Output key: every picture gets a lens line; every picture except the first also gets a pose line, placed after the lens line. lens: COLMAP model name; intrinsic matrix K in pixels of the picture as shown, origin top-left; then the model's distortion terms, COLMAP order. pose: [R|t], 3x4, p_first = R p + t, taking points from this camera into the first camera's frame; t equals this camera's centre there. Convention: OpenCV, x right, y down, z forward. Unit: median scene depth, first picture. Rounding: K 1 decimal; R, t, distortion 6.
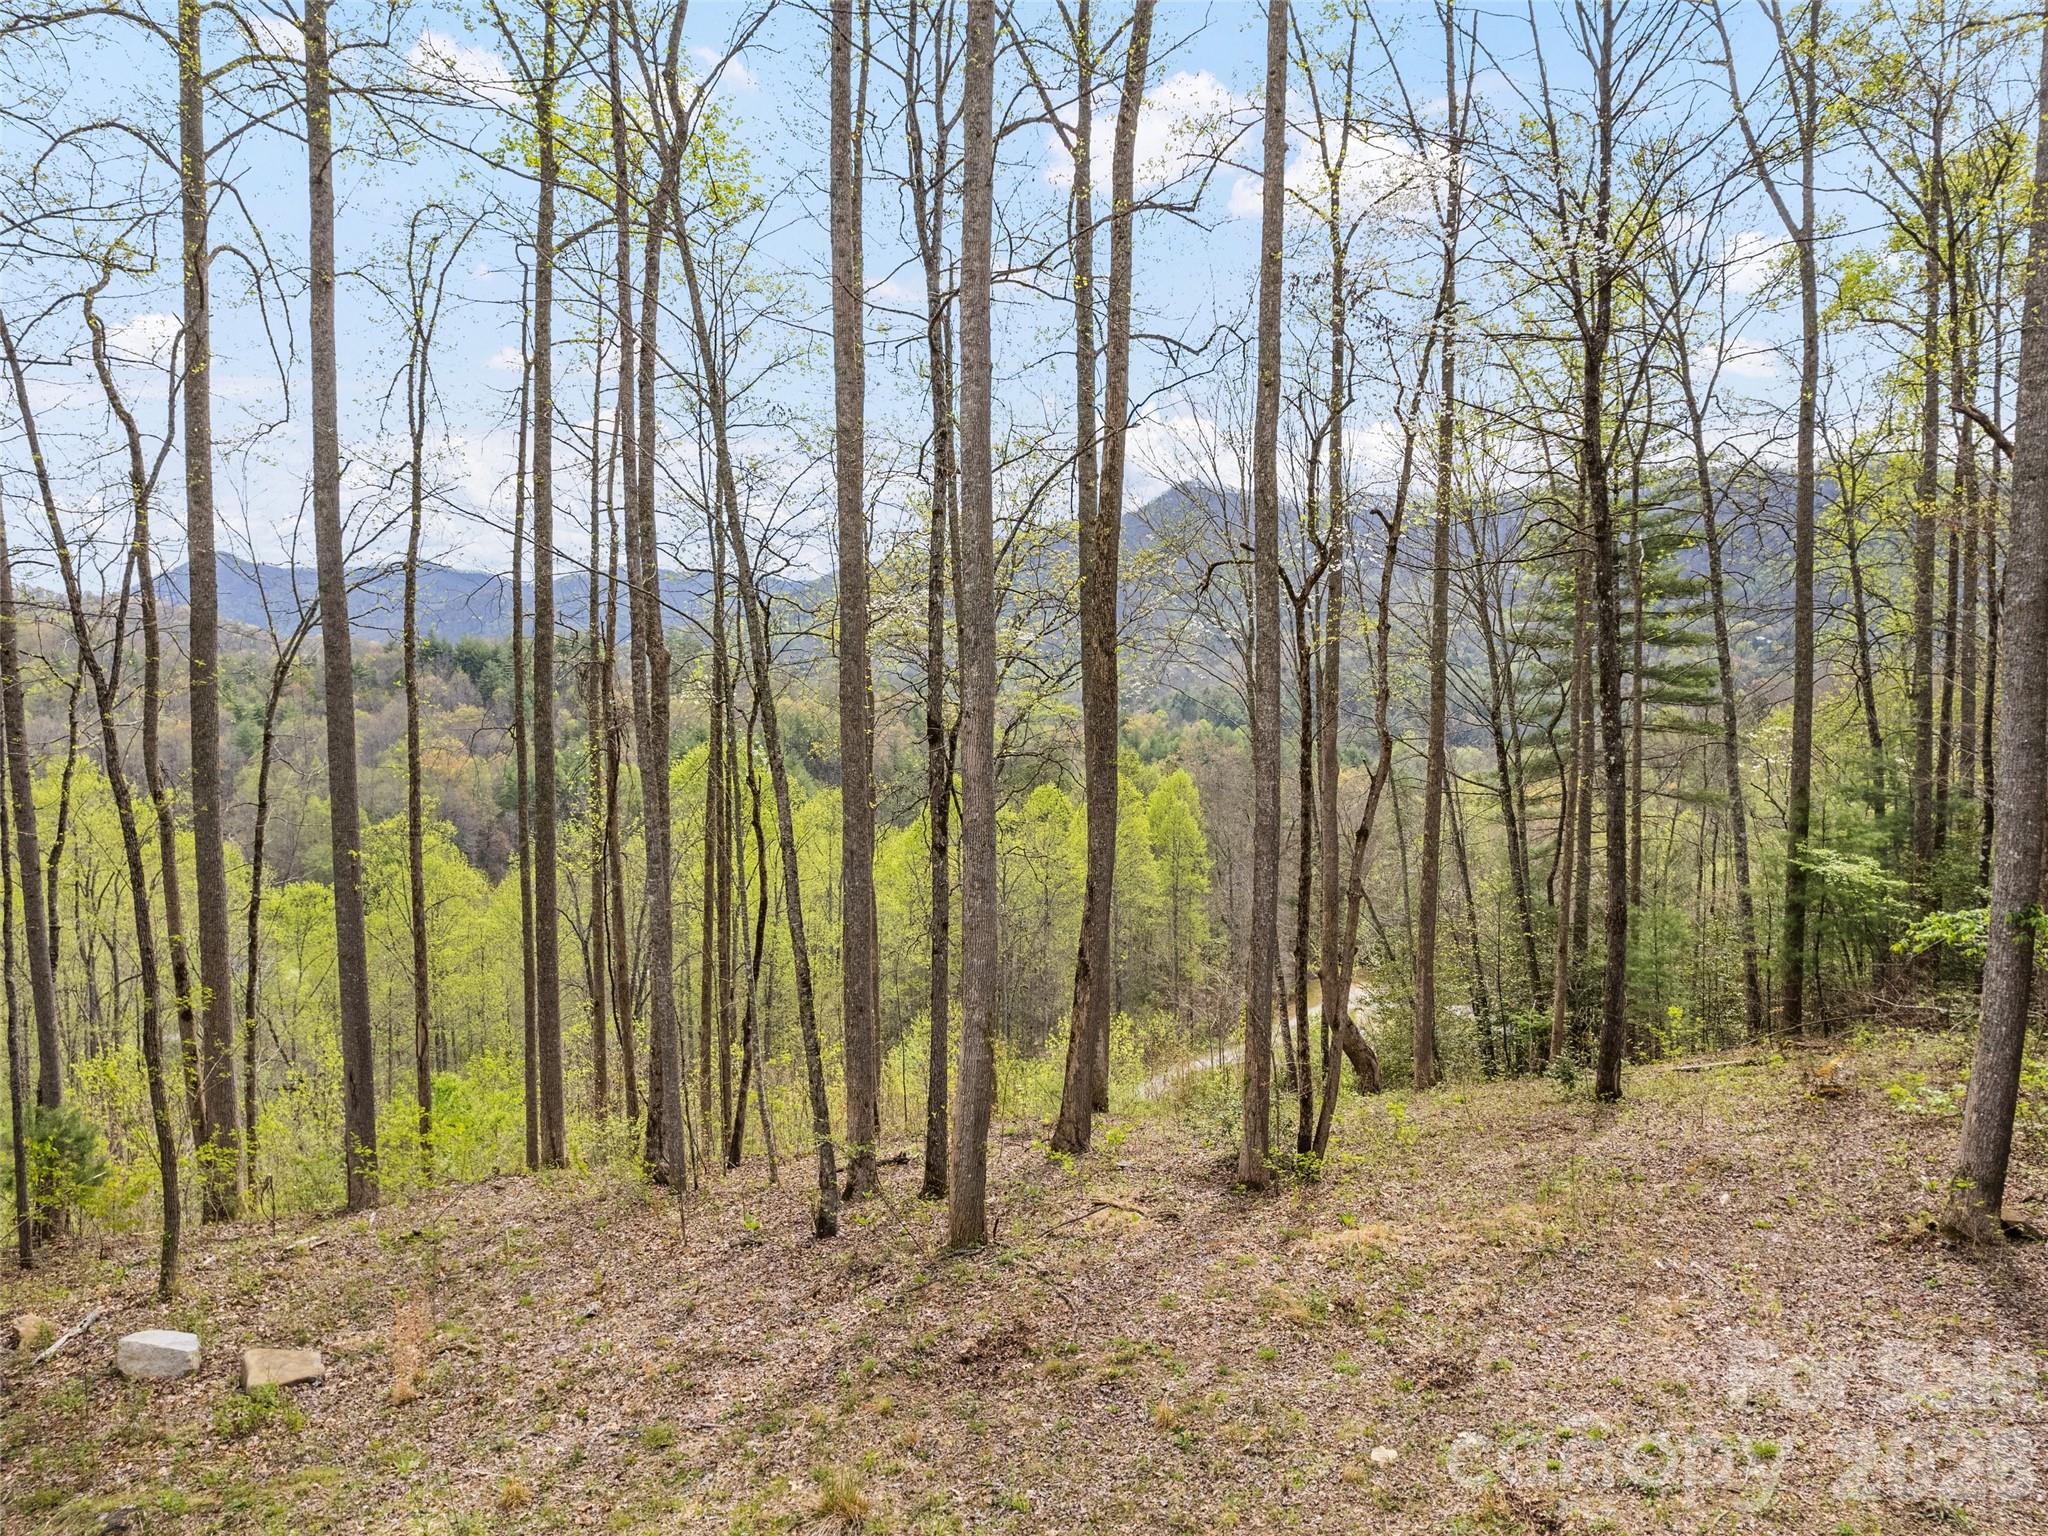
lens RADIAL K [[1424.6, 0, 1020.3], [0, 1424.6, 808.6], [0, 0, 1]] dist [-0.073926, 0.063785]
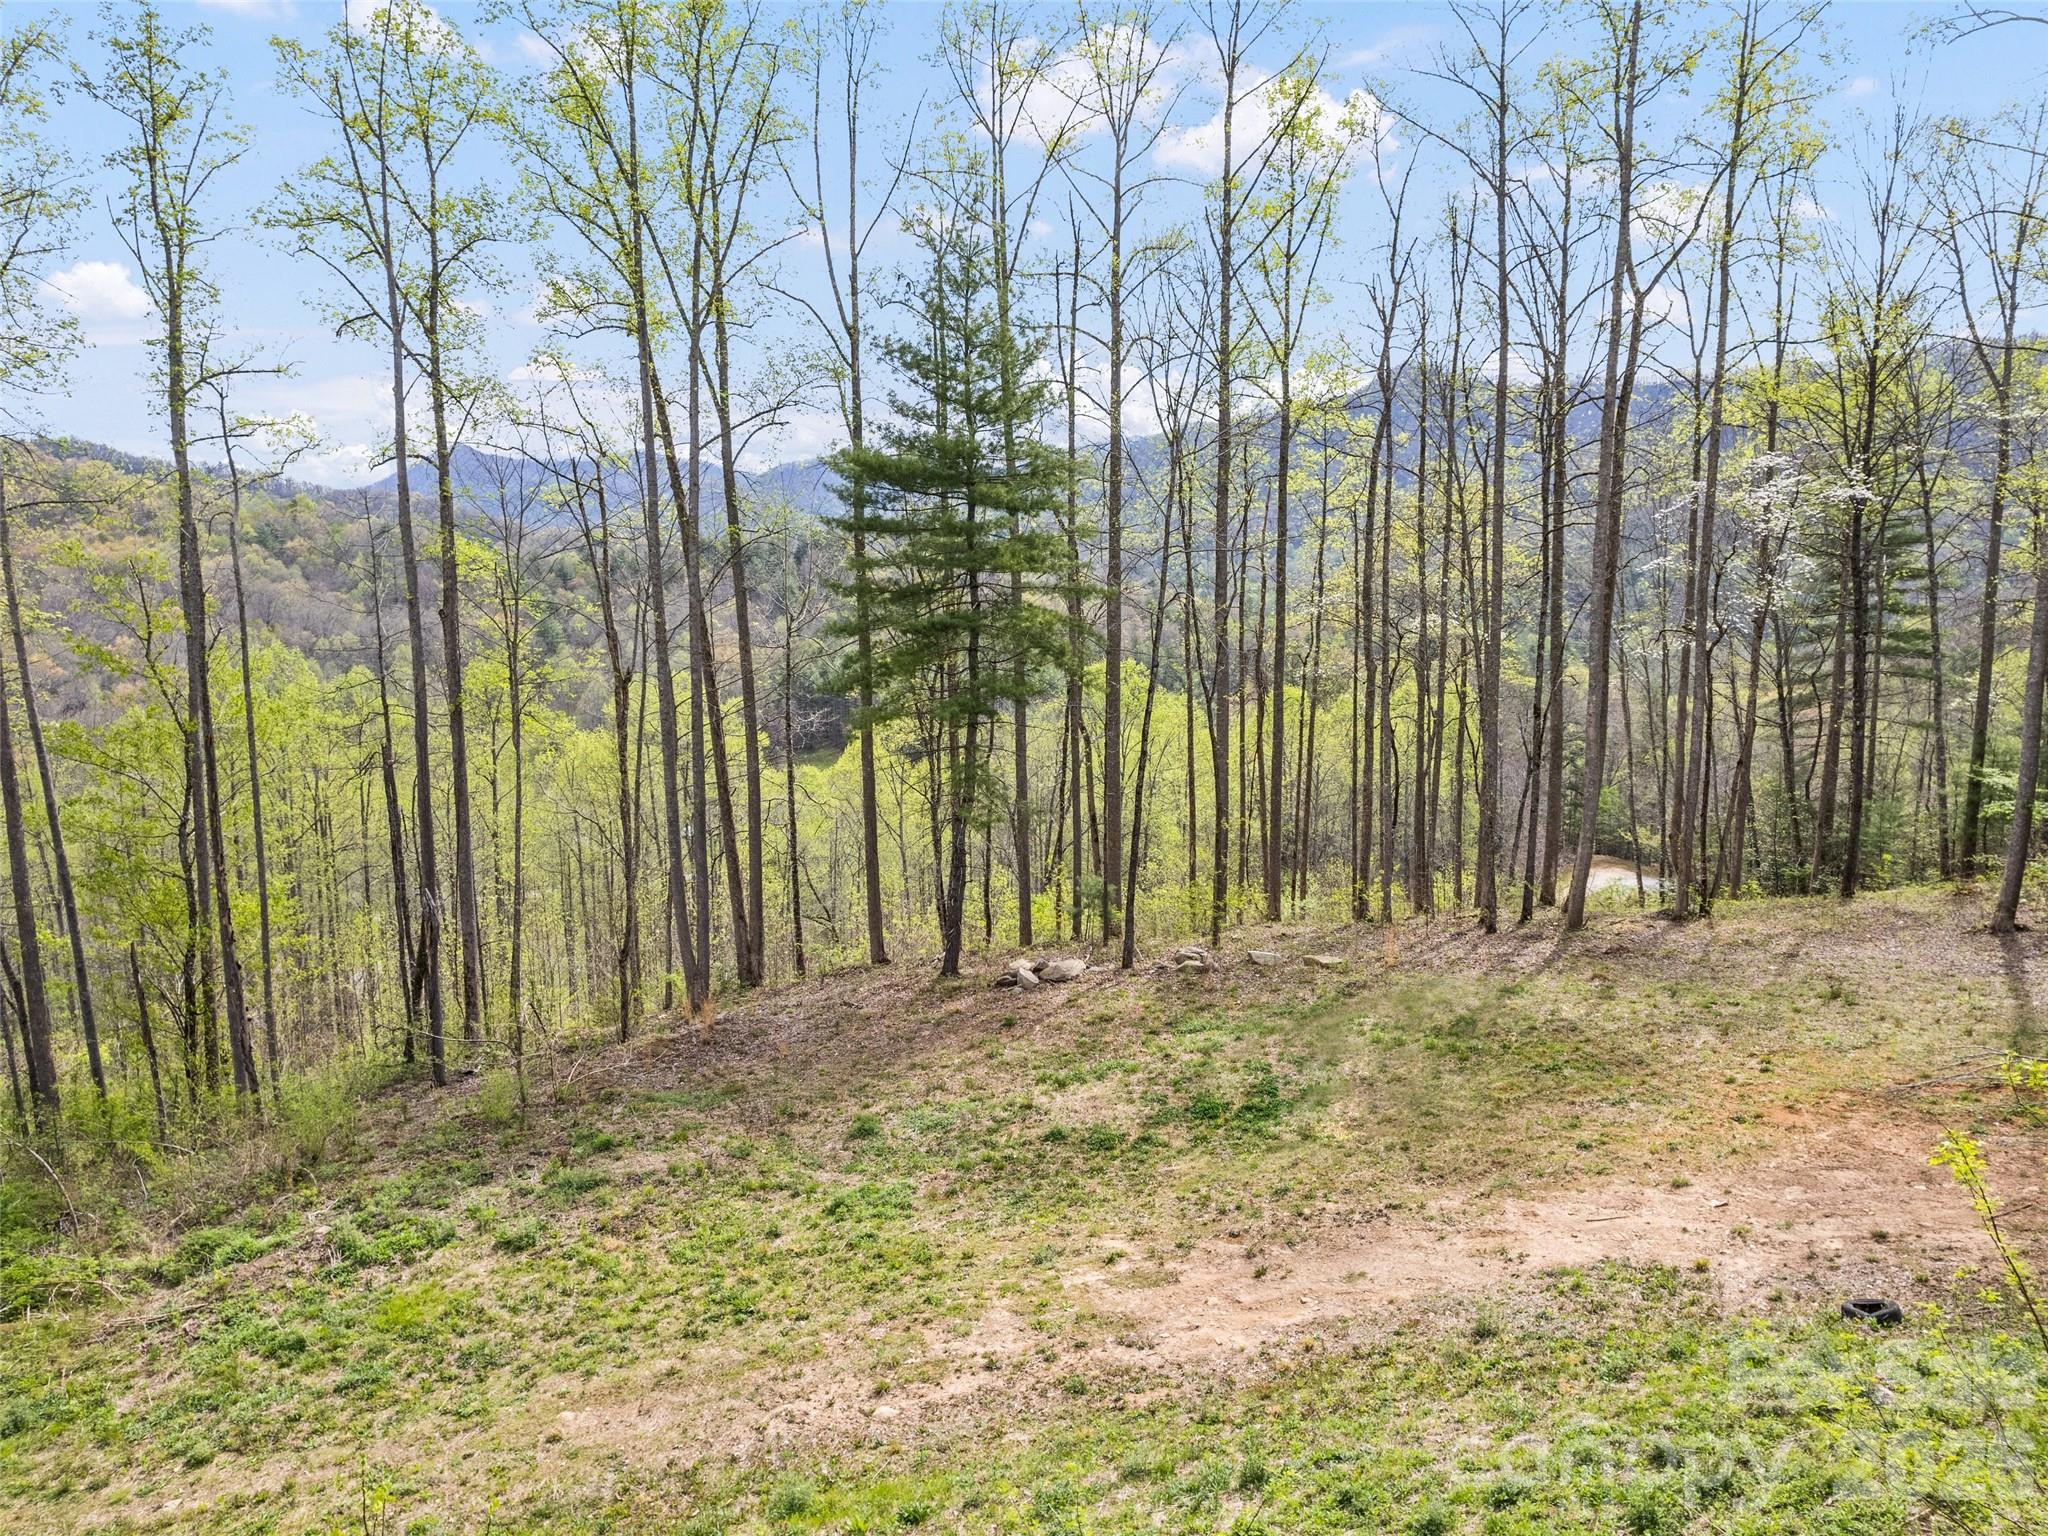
lens RADIAL K [[1424.6, 0, 1020.3], [0, 1424.6, 808.6], [0, 0, 1]] dist [-0.073926, 0.063785]
pose [[0.990679, 0.017422, -0.135097, -0.320685], [-0.006627, 0.996778, 0.079941, -0.044586], [0.136054, -0.078300, 0.987602, -0.742999]]
